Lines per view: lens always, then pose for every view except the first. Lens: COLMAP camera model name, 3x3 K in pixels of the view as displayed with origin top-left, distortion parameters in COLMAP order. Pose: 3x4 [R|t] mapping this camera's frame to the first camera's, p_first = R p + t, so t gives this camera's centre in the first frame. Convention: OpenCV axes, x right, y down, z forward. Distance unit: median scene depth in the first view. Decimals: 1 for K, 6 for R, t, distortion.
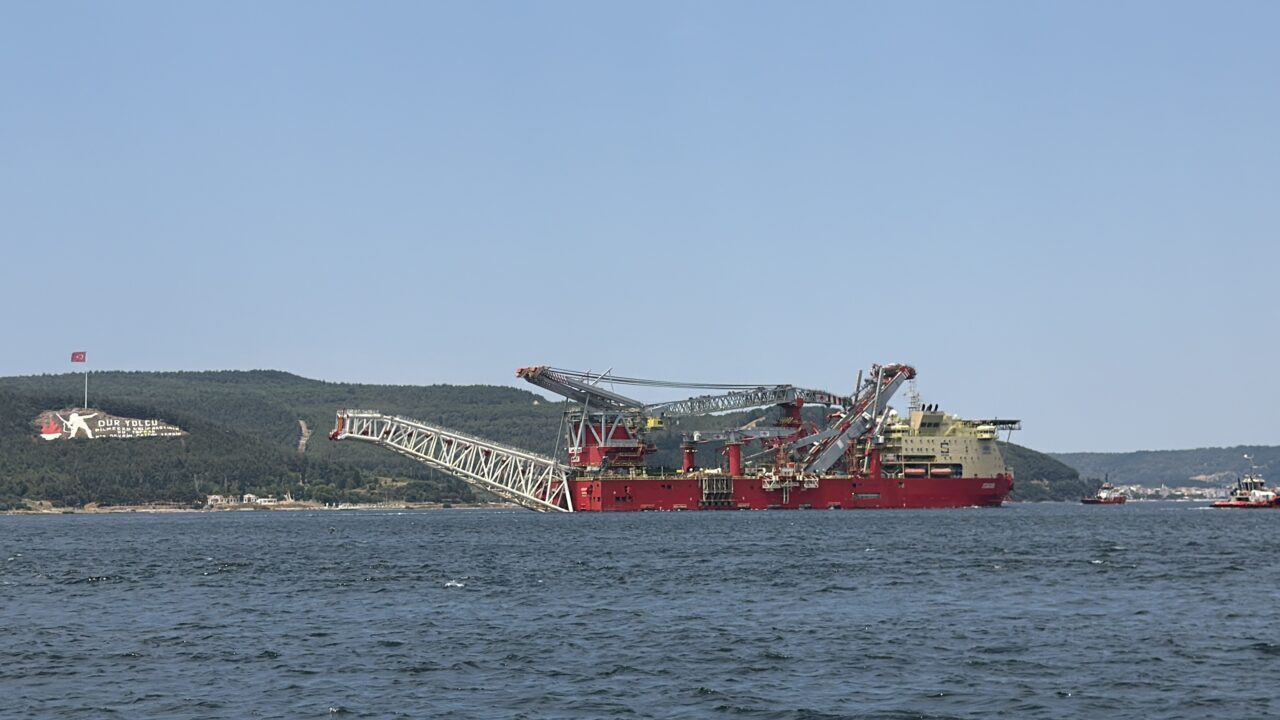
lens RADIAL K [[2767.4, 0, 640.0], [0, 2767.4, 360.0], [0, 0, 1]] dist [0.048220, 0.205382]
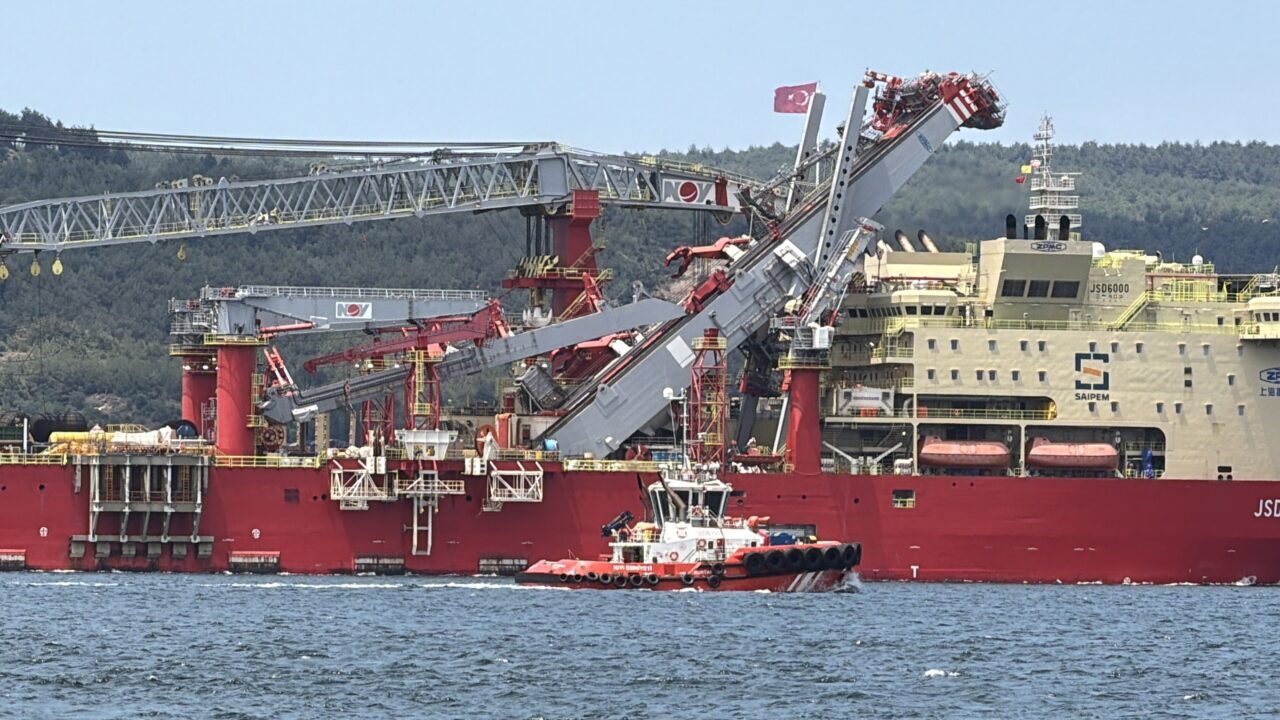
lens RADIAL K [[8496.9, 0, 640.0], [0, 8496.9, 360.0], [0, 0, 1]] dist [-0.576281, 9.817296]
pose [[0.968860, 0.014726, -0.247170, 0.282633], [-0.007700, 0.999539, 0.029367, 0.005595], [0.247488, -0.026549, 0.968527, 0.151756]]
